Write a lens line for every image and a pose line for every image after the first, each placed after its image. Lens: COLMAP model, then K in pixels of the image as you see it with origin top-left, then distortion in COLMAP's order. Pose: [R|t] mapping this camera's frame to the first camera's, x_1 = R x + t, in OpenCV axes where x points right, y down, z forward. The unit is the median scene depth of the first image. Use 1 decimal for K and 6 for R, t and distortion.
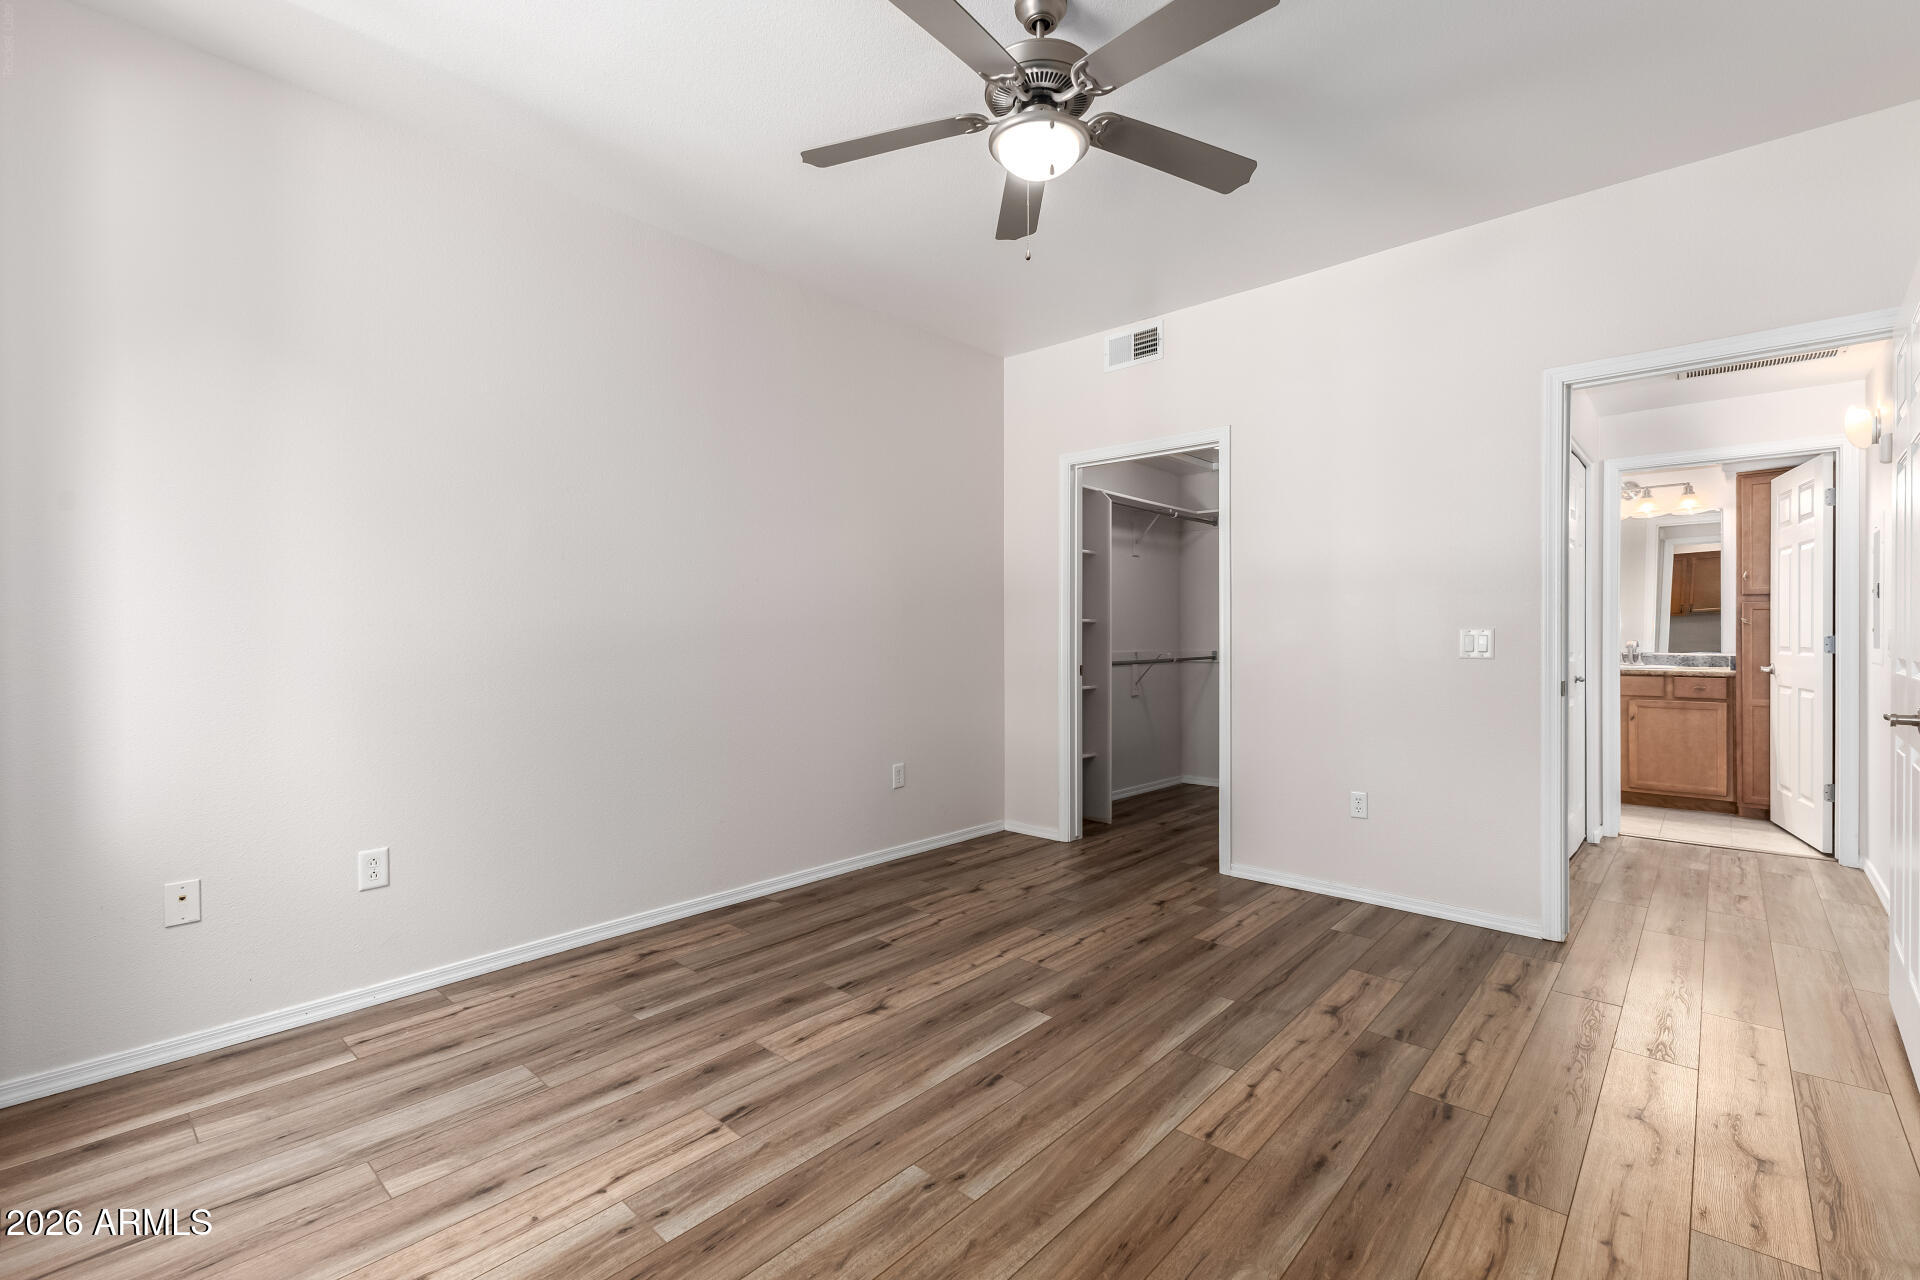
lens RADIAL K [[835.7, 0, 963.5], [0, 835.7, 635.7], [0, 0, 1]] dist [0.000979, 0.000074]
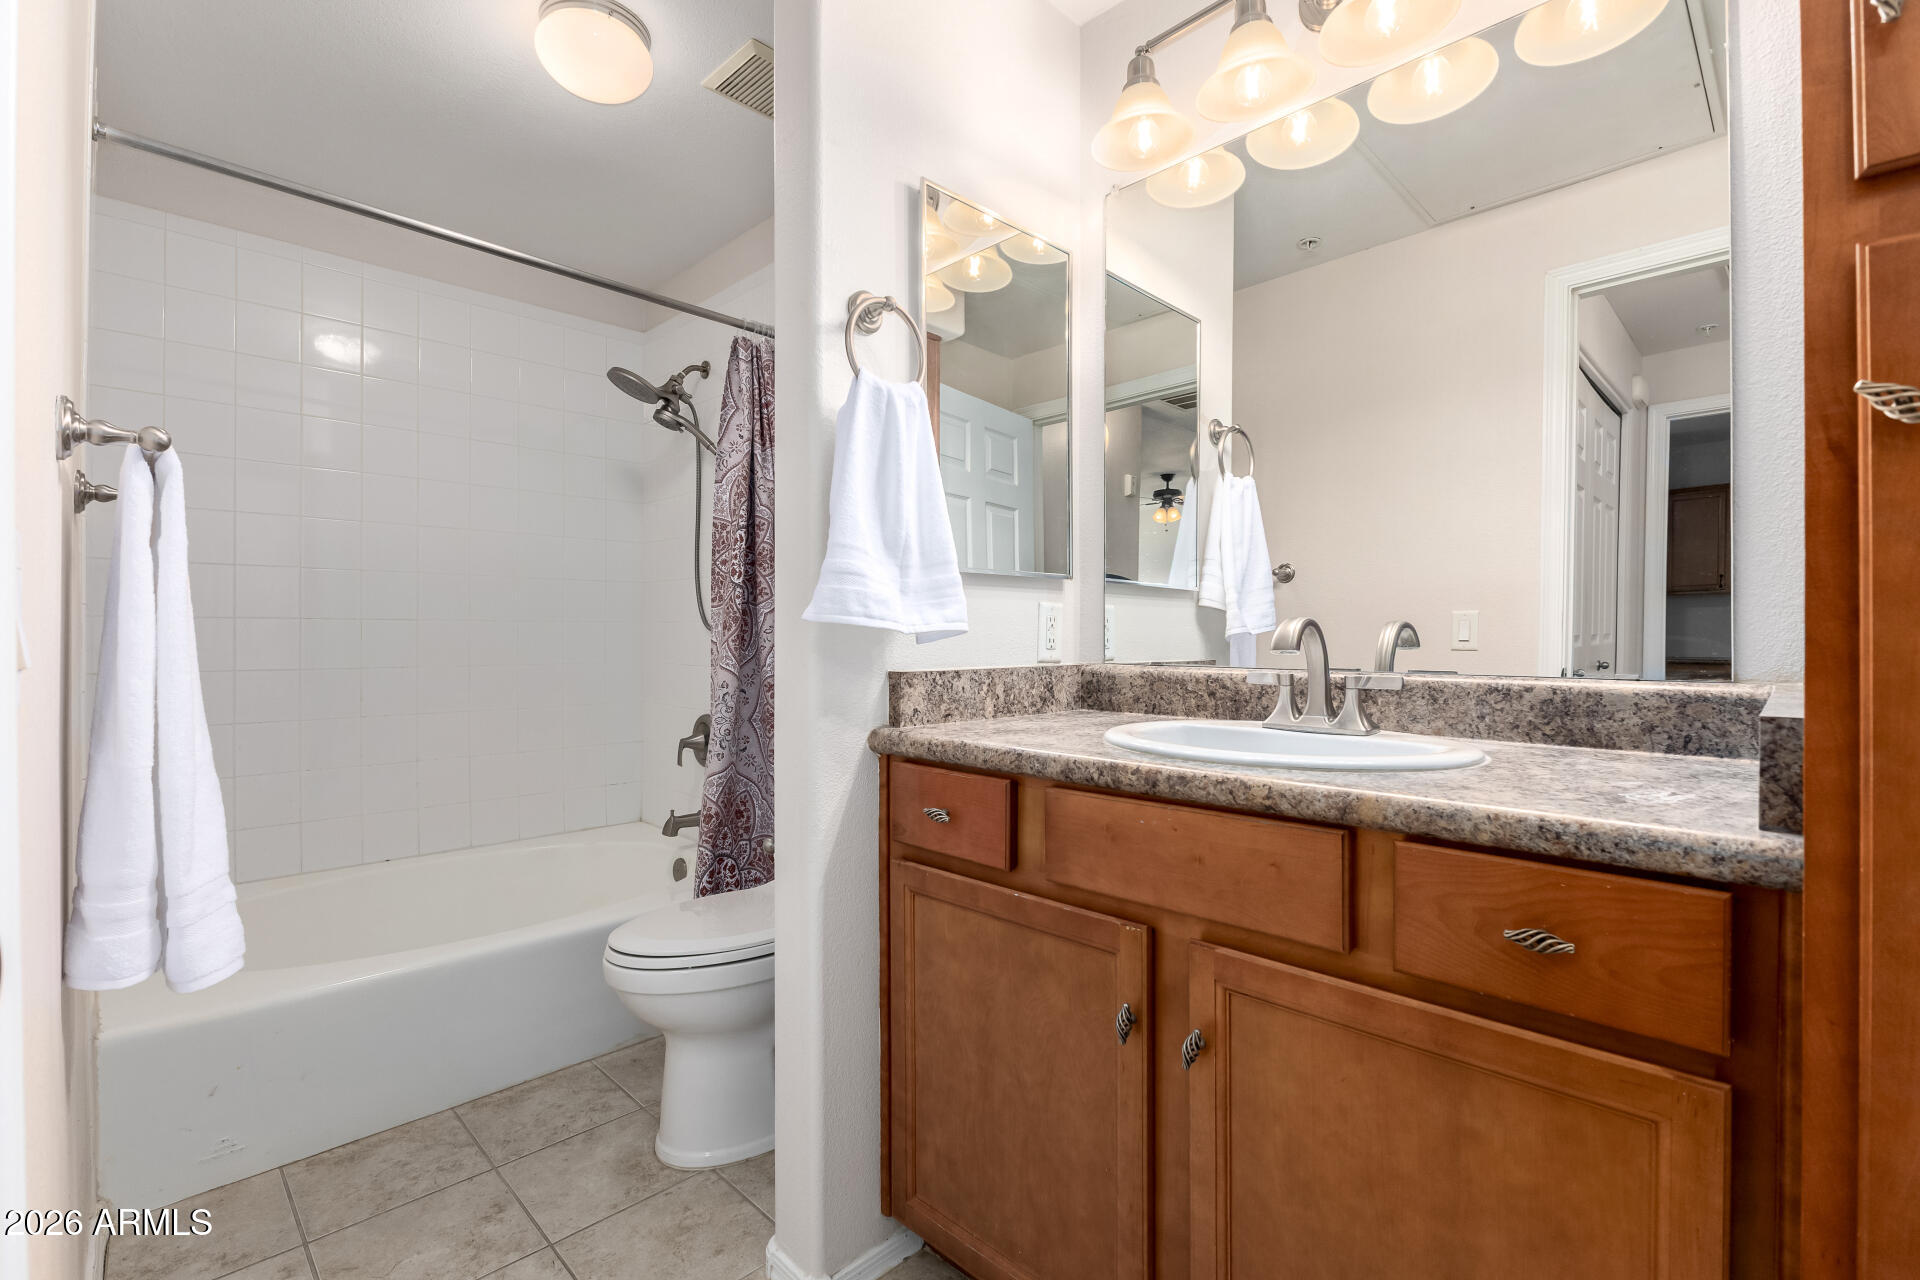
lens RADIAL K [[858.9, 0, 958.0], [0, 858.9, 635.6], [0, 0, 1]] dist [-0.002292, -0.000244]
pose [[0.999073, 0.002626, -0.042974, 0.926985], [-0.002557, 0.999995, 0.001650, 0.012503], [0.042978, -0.001538, 0.999075, 1.000311]]
